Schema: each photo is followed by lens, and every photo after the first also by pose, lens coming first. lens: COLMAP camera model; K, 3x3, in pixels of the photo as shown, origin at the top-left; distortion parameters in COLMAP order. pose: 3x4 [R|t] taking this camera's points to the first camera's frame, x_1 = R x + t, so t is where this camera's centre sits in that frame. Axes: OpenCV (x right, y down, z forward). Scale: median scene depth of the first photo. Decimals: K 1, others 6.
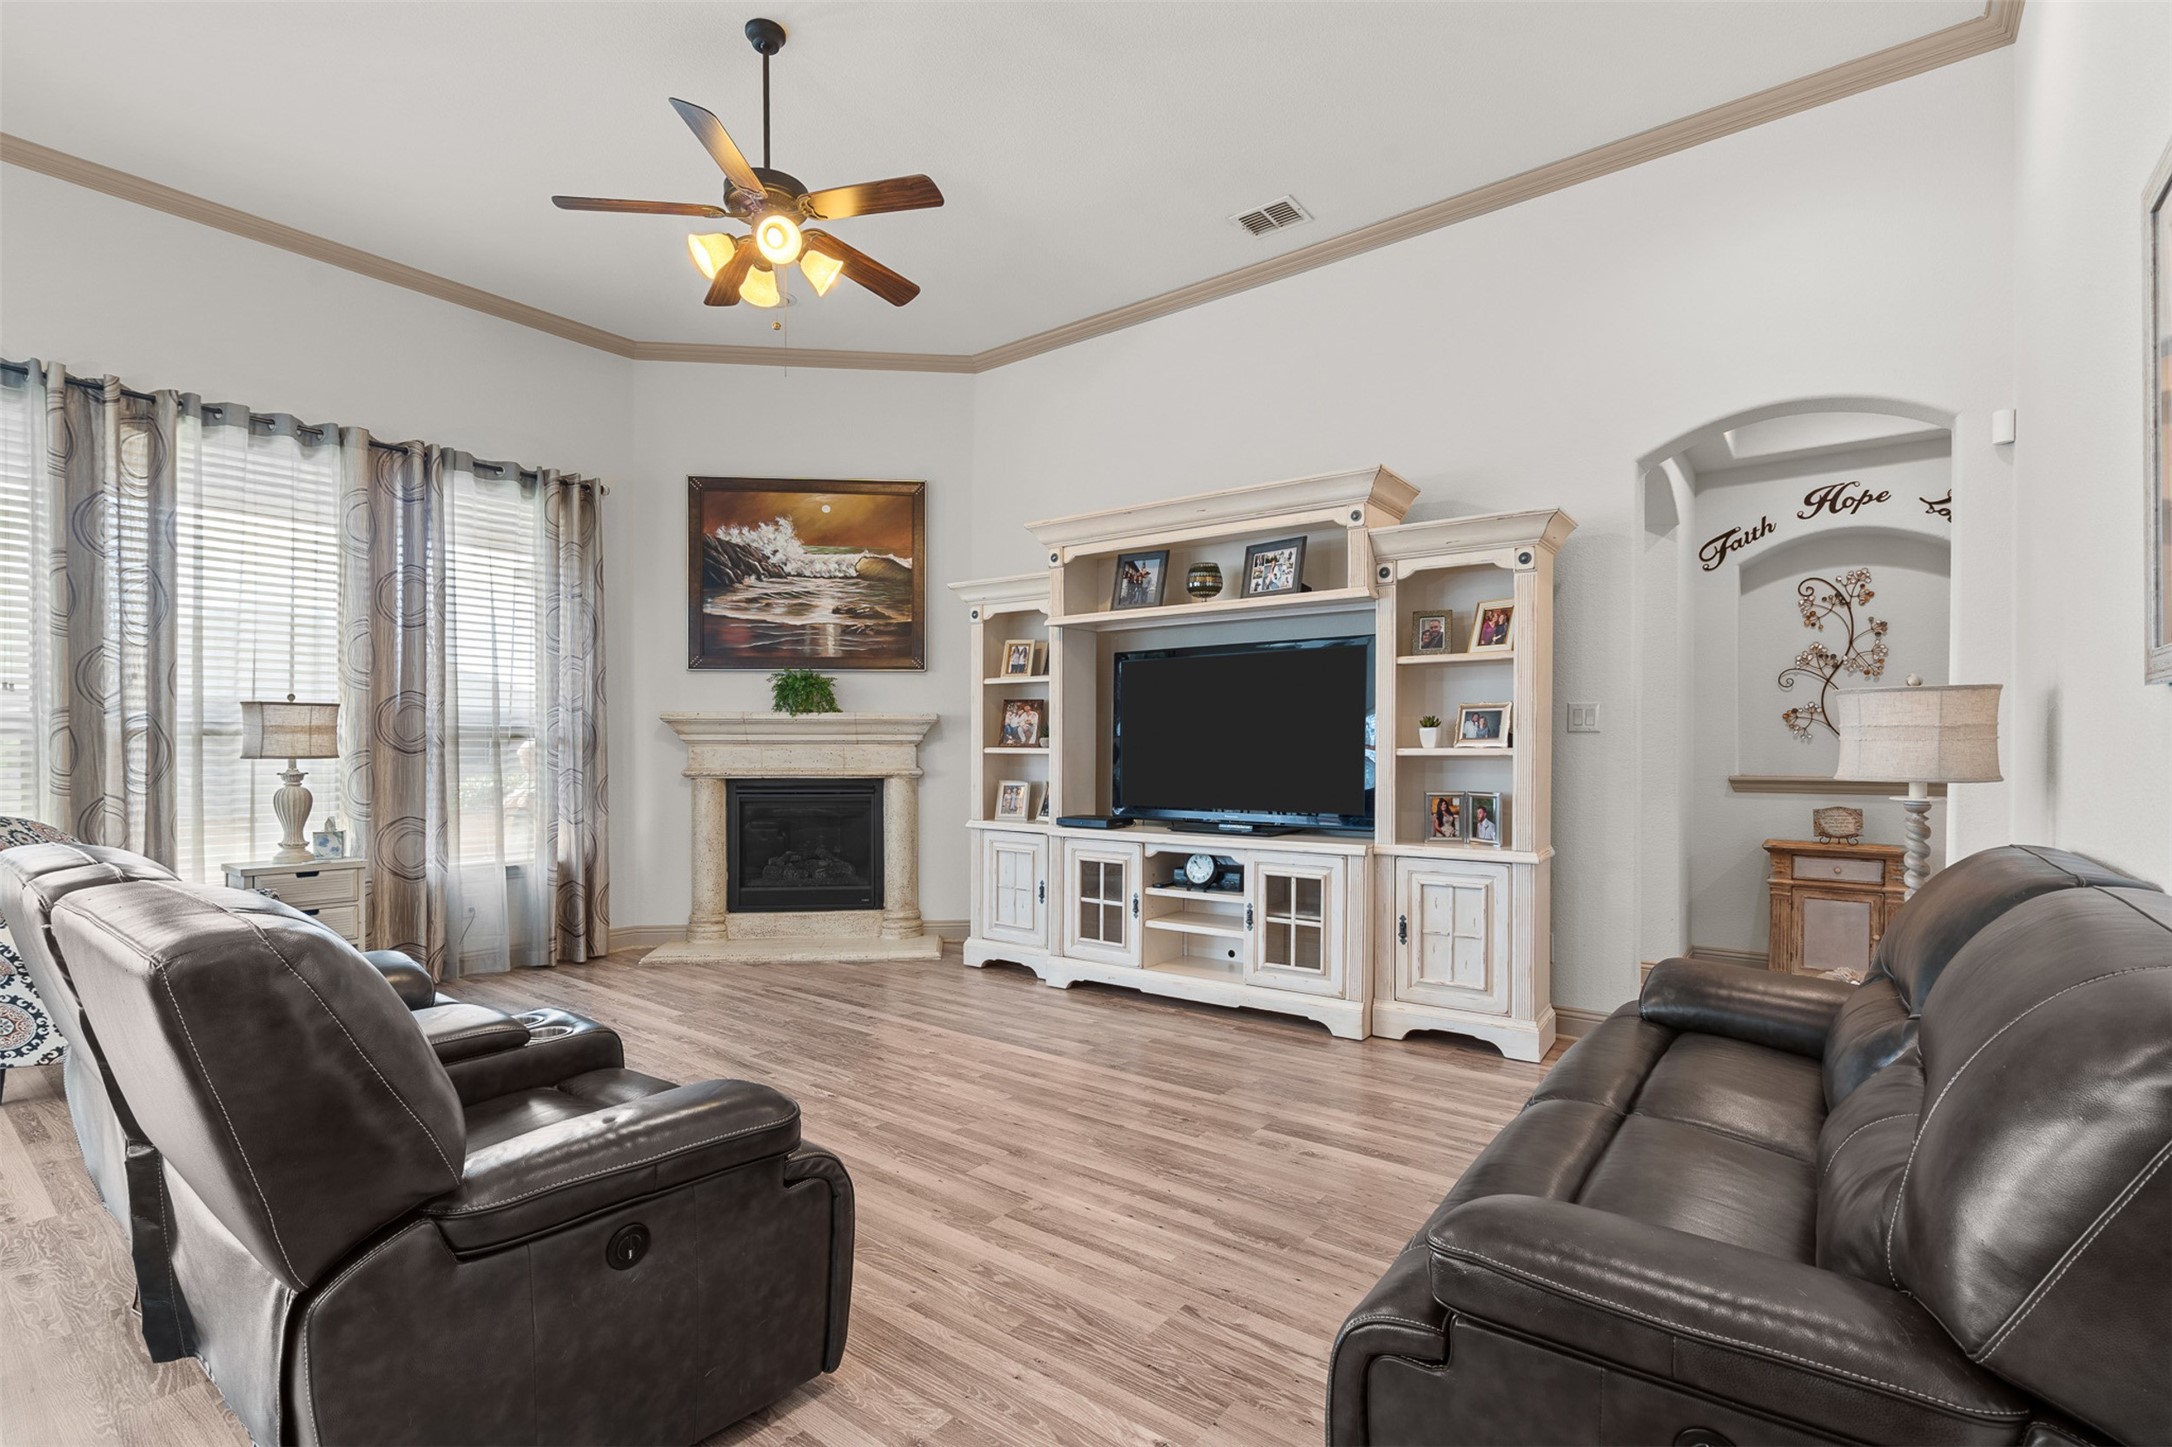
lens RADIAL K [[980.9, 0, 1090.8], [0, 980.9, 754.6], [0, 0, 1]] dist [-0.010024, 0.003539]
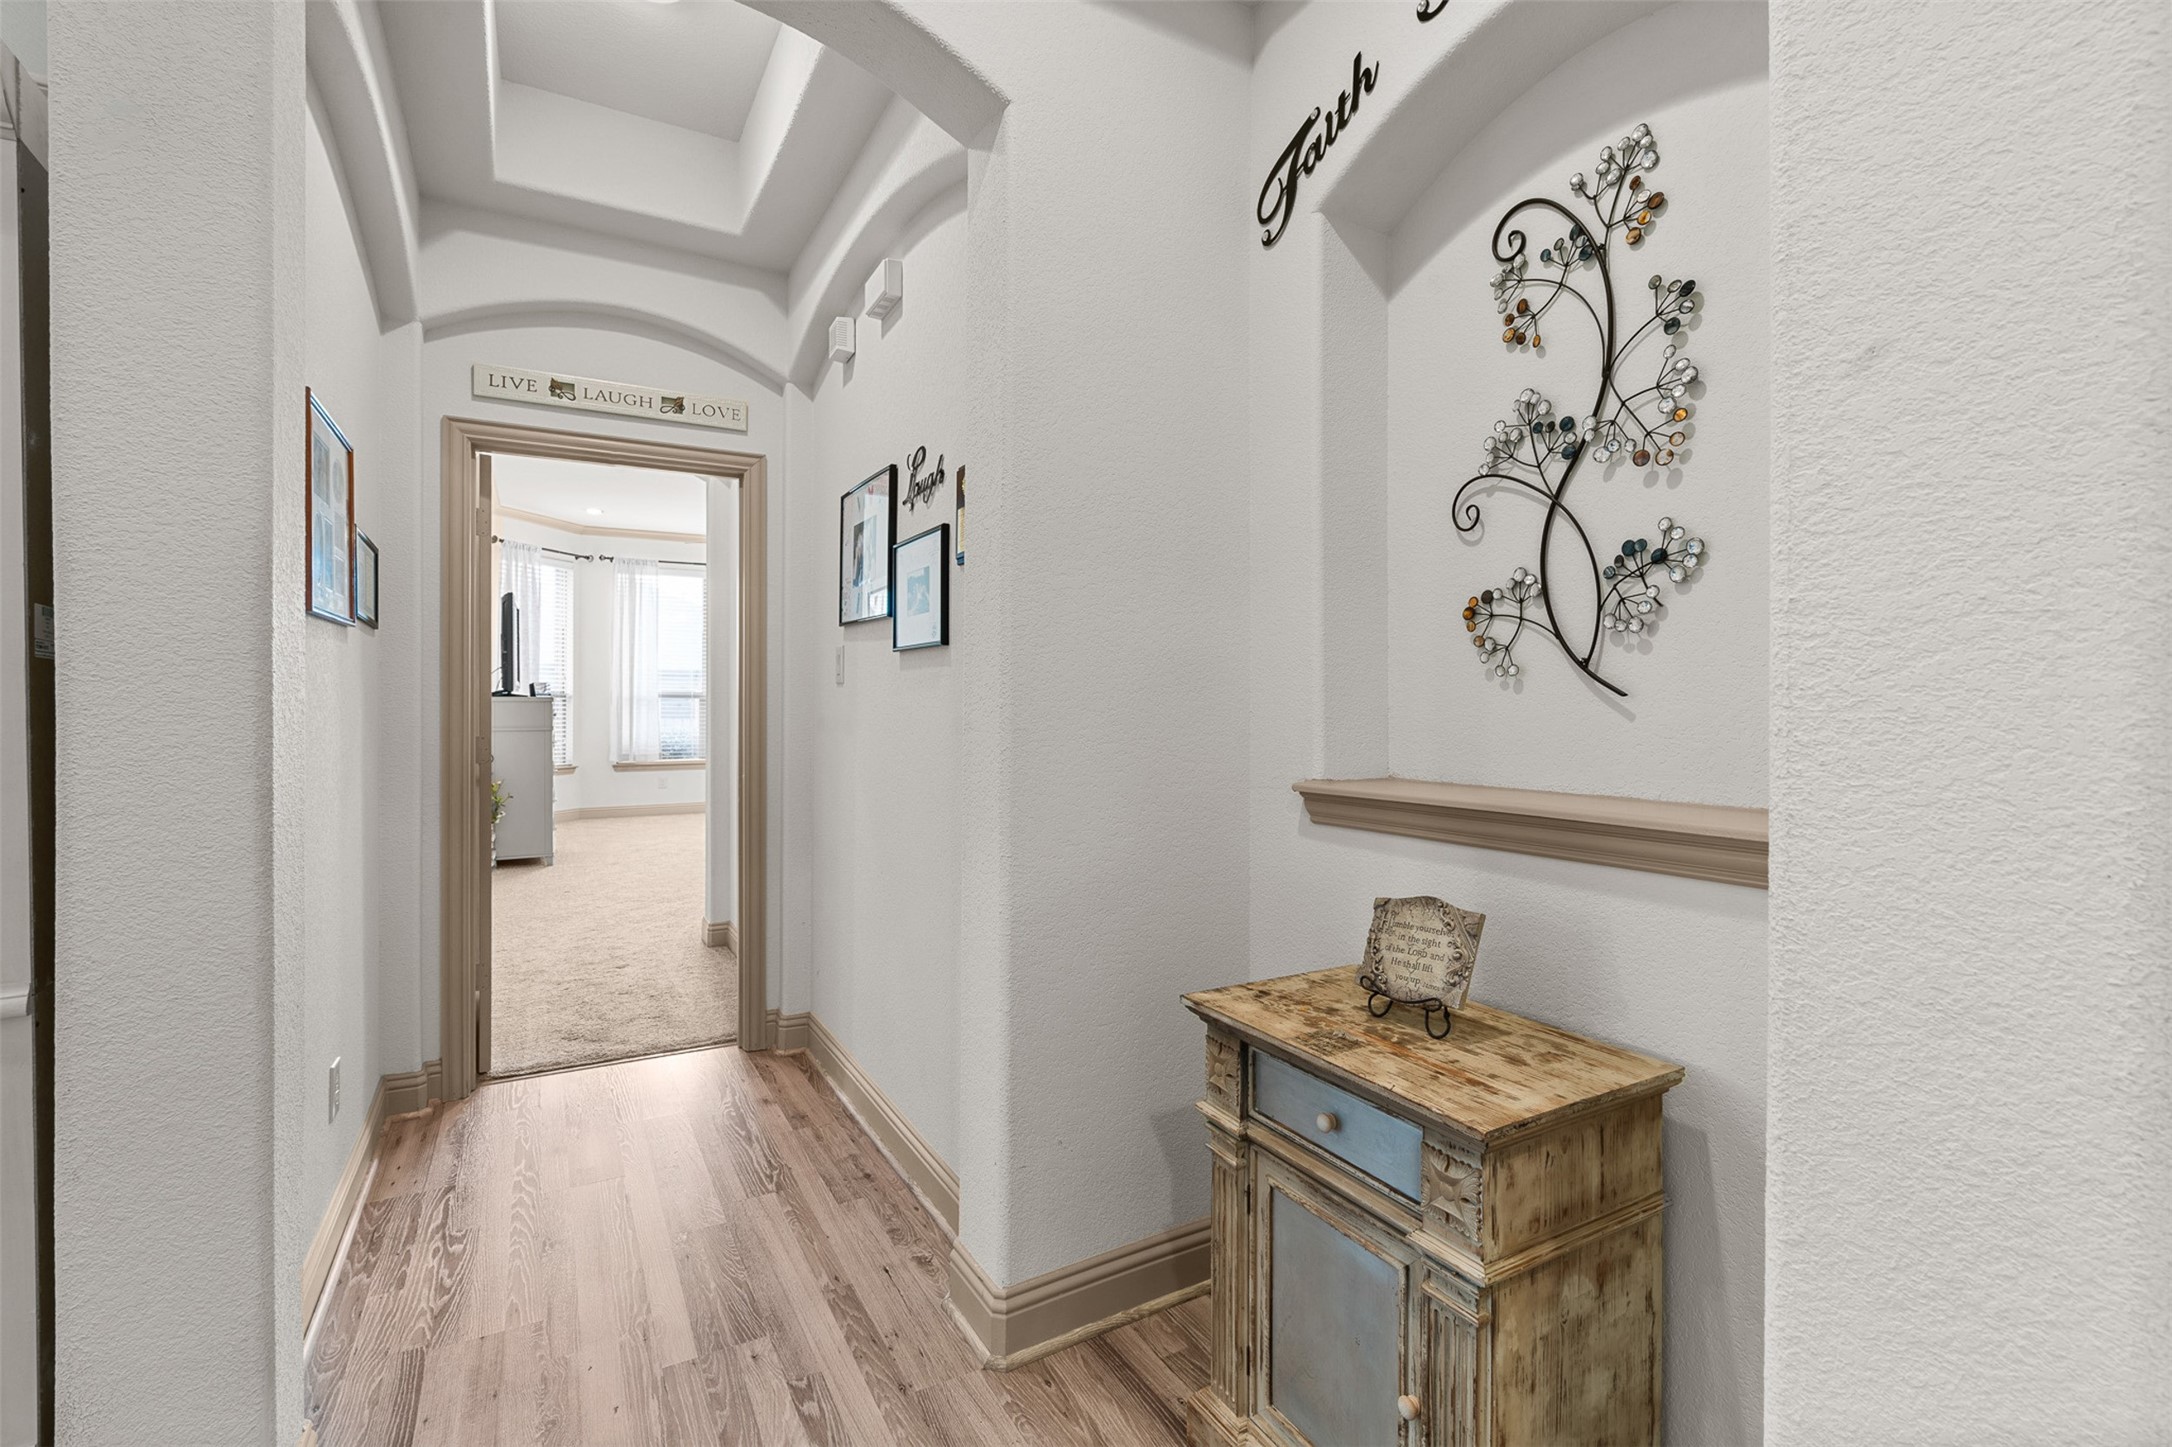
lens RADIAL K [[980.9, 0, 1095.4], [0, 980.9, 709.3], [0, 0, 1]] dist [-0.010024, 0.003539]
pose [[0.922396, 0.003360, -0.386231, 0.739428], [-0.007745, 0.999922, -0.009798, -0.000631], [0.386168, 0.012029, 0.922350, 0.636861]]
